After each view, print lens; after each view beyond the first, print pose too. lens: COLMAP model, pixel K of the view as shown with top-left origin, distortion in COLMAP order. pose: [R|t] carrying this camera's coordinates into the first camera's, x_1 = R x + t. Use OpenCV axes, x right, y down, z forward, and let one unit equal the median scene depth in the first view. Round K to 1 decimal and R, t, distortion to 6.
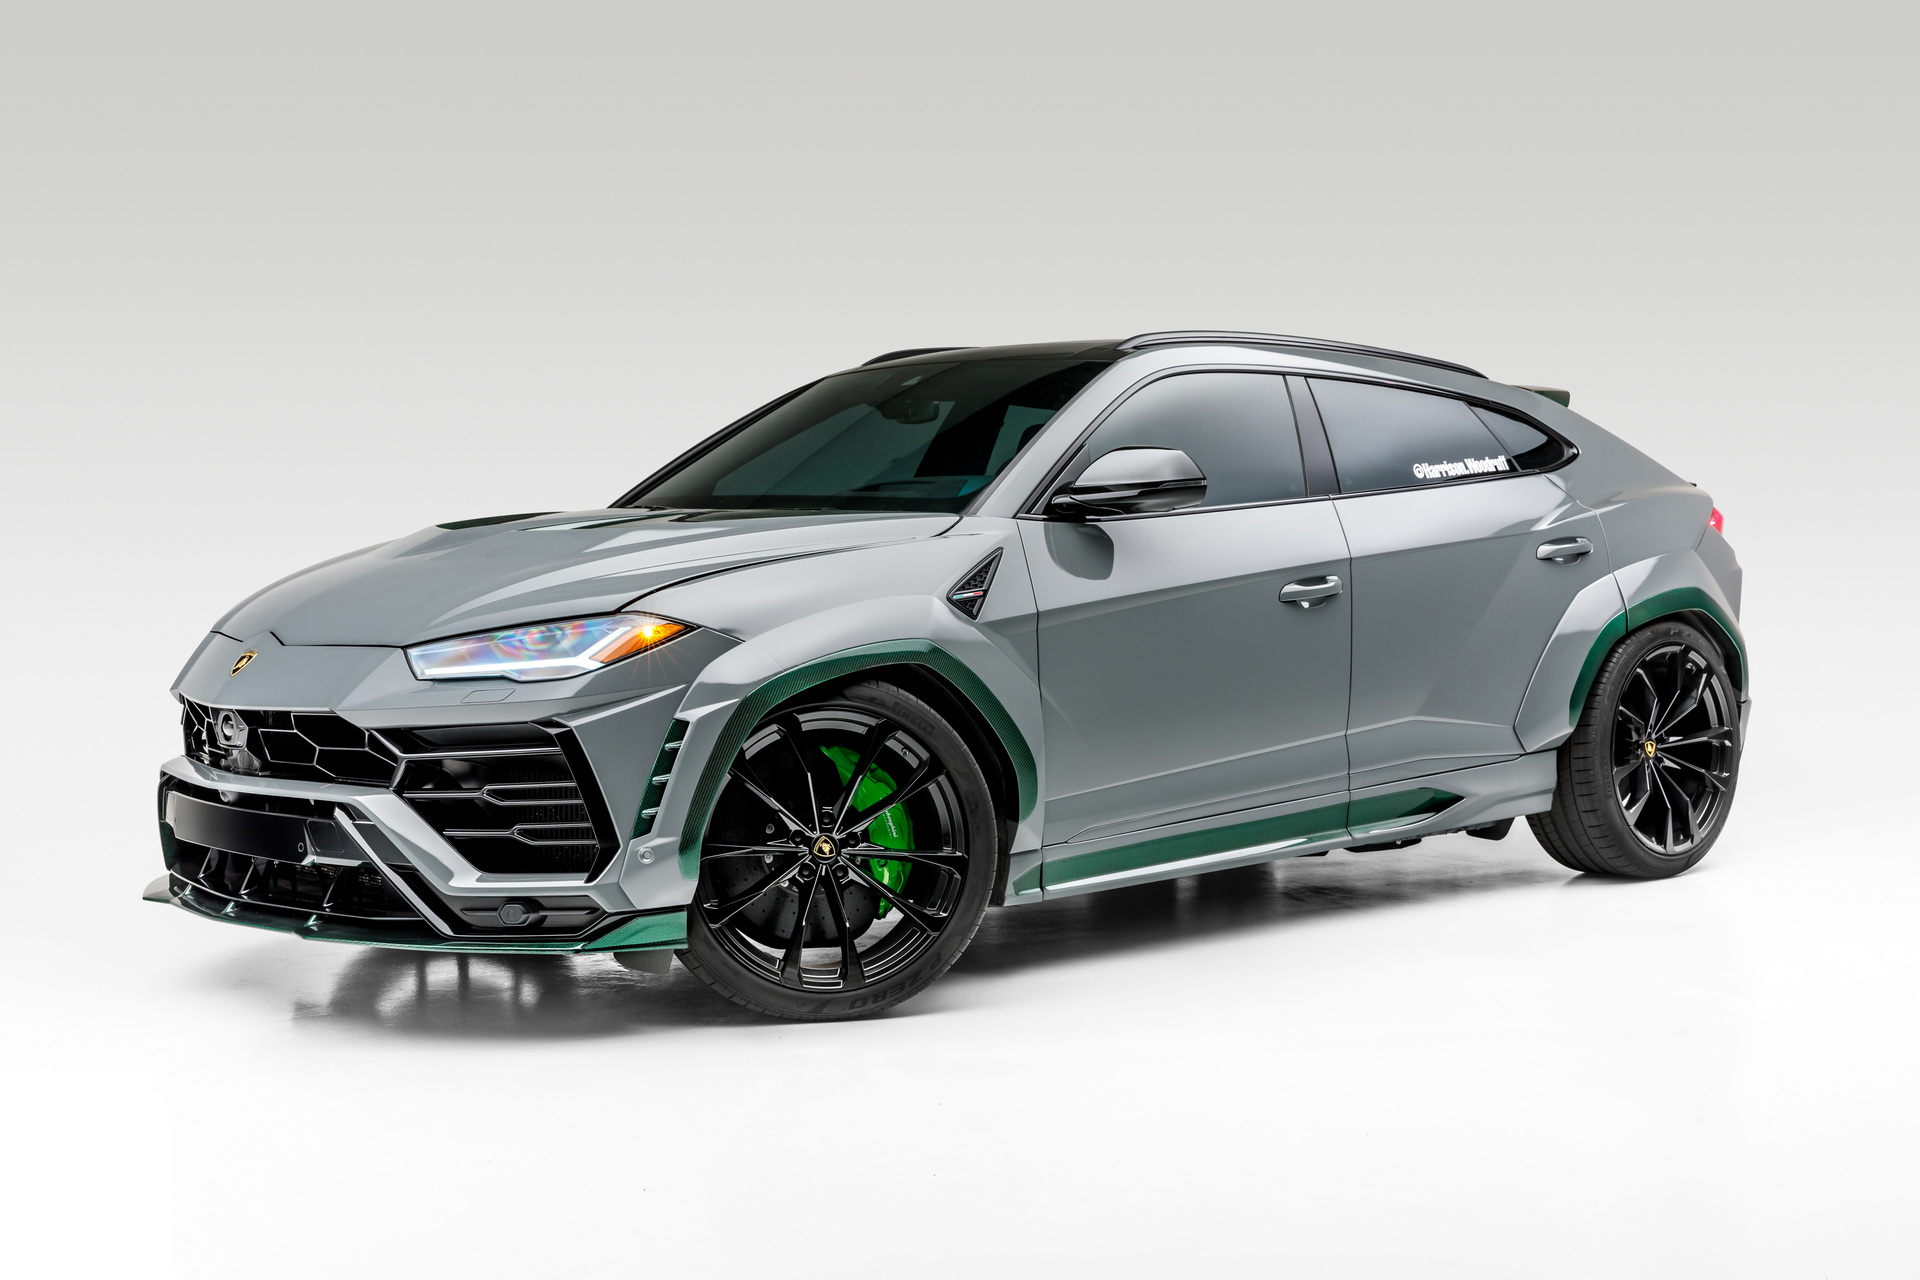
lens RADIAL K [[2983.7, 0, 955.4], [0, 2983.7, 599.6], [0, 0, 1]] dist [0.031075, 0.151259]
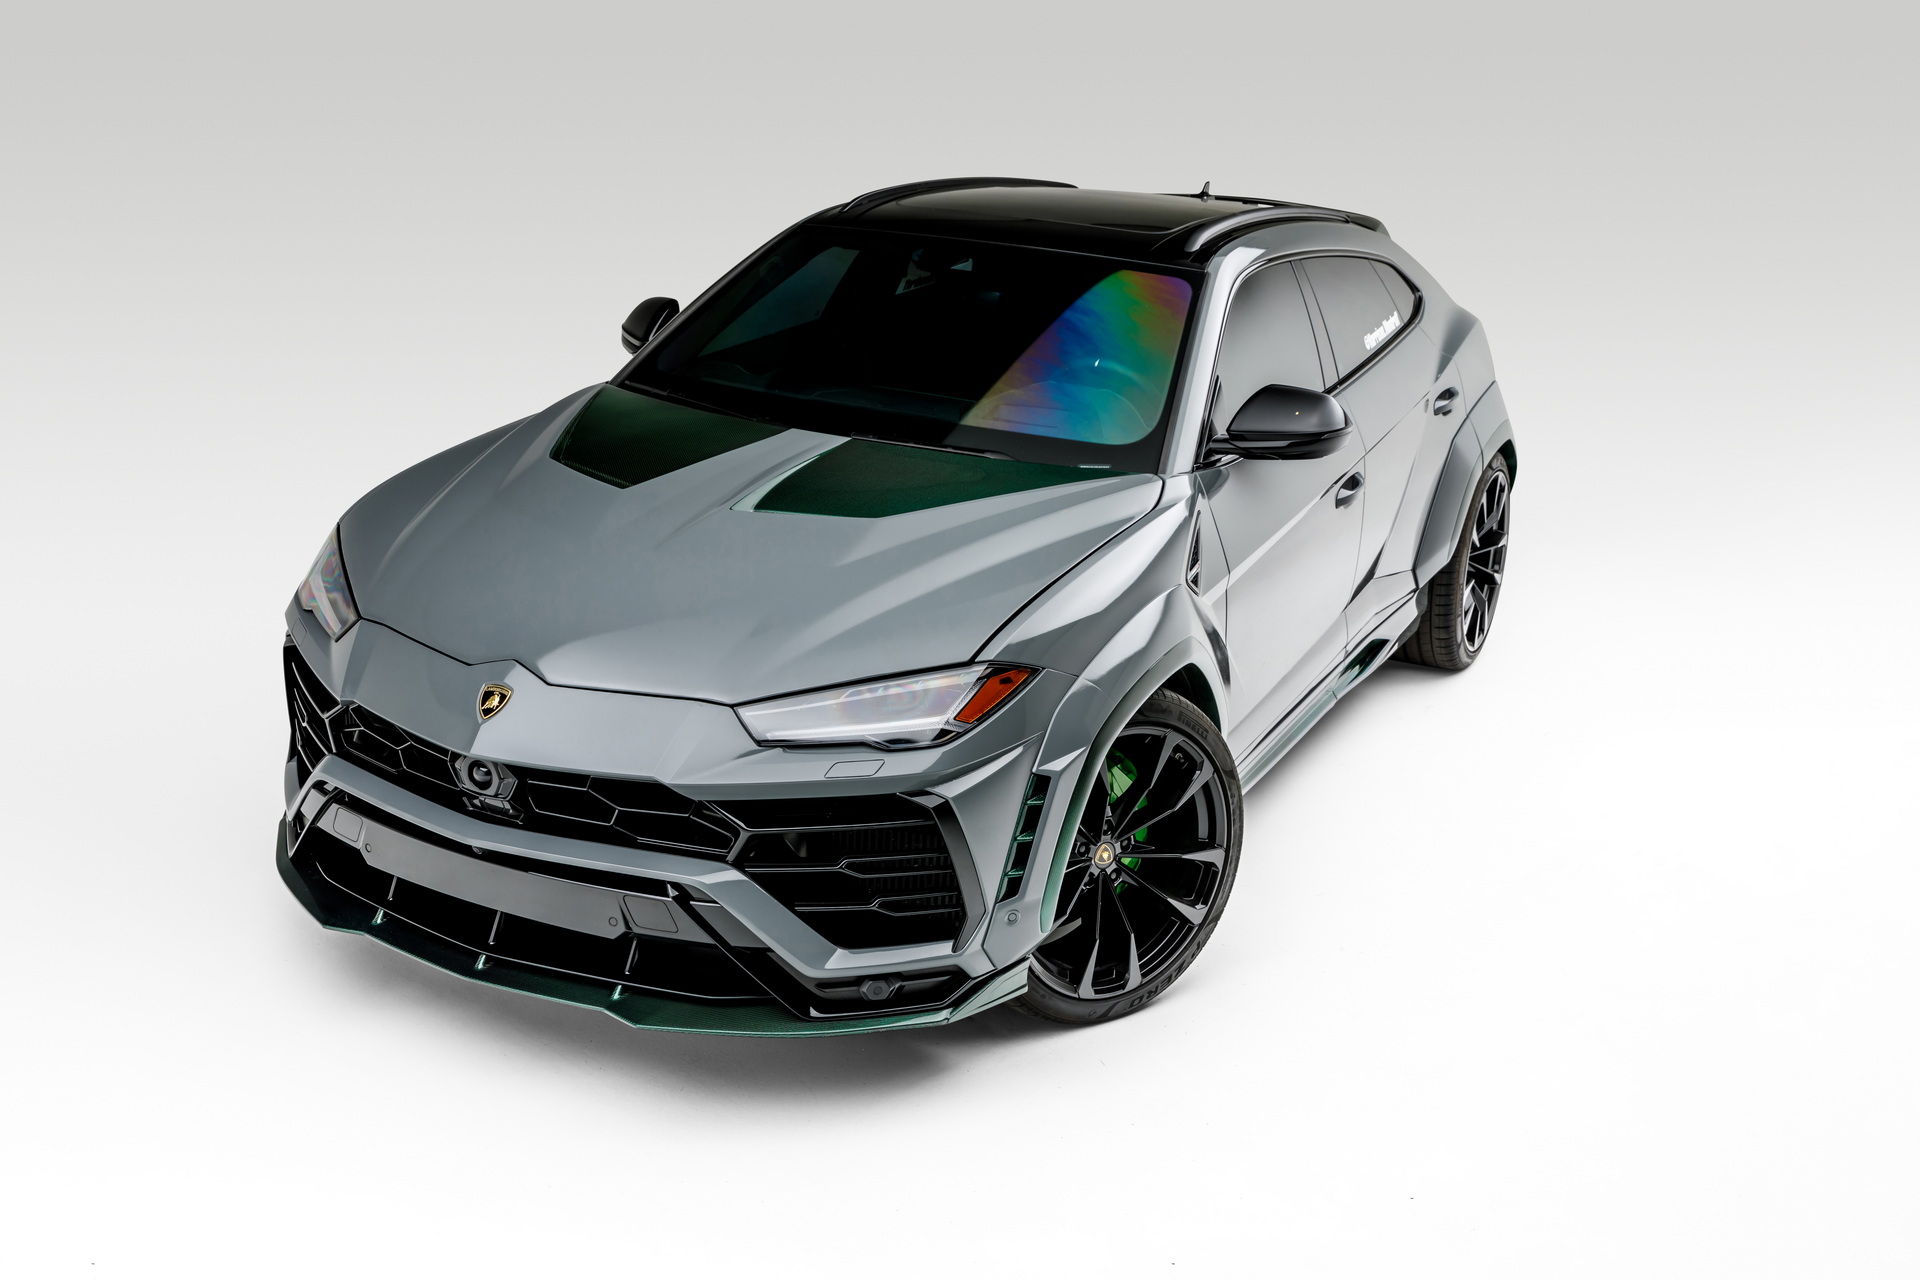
lens RADIAL K [[2280.0, 0, 960.0], [0, 2280.0, 640.0], [0, 0, 1]] dist [-0.018547, -0.006914]
pose [[0.917393, -0.057630, 0.393788, -0.392093], [-0.049511, 0.965247, 0.256606, -0.182515], [-0.394891, -0.254905, 0.882657, 0.376979]]
